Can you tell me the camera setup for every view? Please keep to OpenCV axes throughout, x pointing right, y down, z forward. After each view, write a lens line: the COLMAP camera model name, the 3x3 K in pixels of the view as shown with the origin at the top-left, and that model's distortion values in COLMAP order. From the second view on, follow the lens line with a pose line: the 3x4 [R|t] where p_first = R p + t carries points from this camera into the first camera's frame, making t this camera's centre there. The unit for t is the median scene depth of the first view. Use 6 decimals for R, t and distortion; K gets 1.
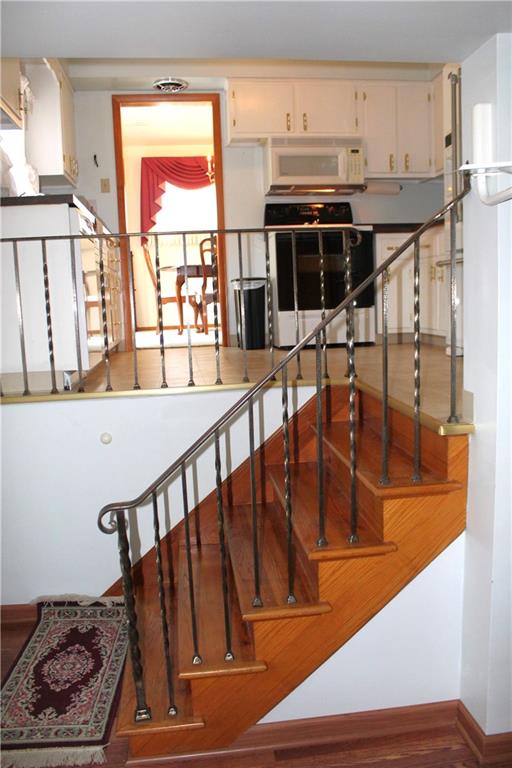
lens RADIAL K [[650.7, 0, 259.7], [0, 650.7, 379.8], [0, 0, 1]] dist [-0.098530, 0.044391]
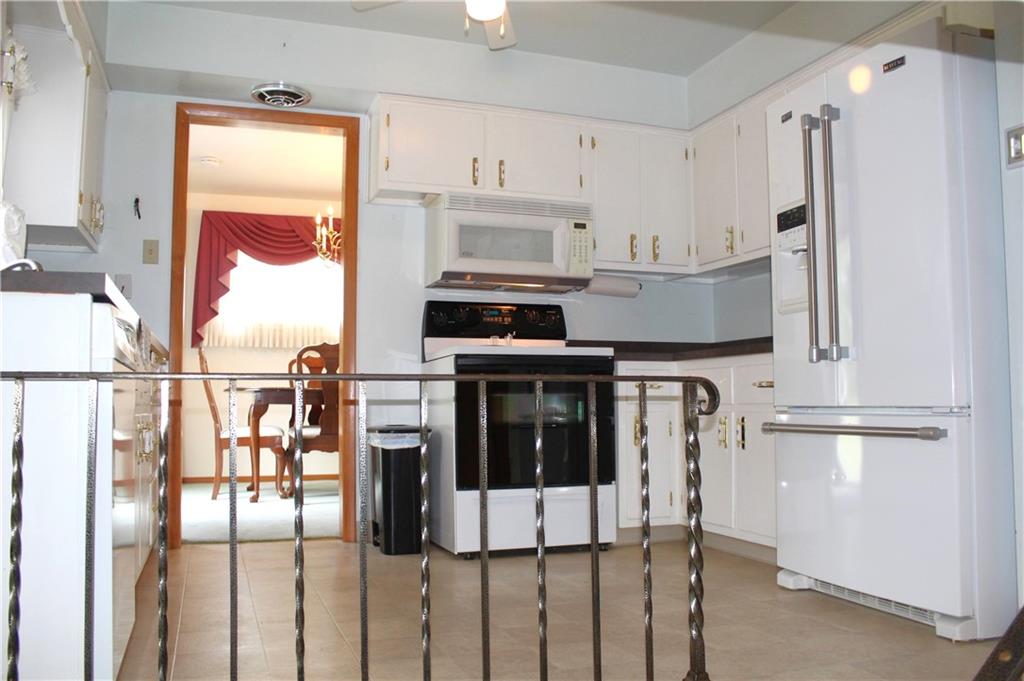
lens RADIAL K [[867.6, 0, 504.8], [0, 867.6, 344.1], [0, 0, 1]] dist [-0.098530, 0.044391]
pose [[0.979290, 0.049530, 0.196311, -0.079107], [-0.009118, 0.979421, -0.201624, -0.074458], [-0.202257, 0.195659, 0.959588, 0.232908]]
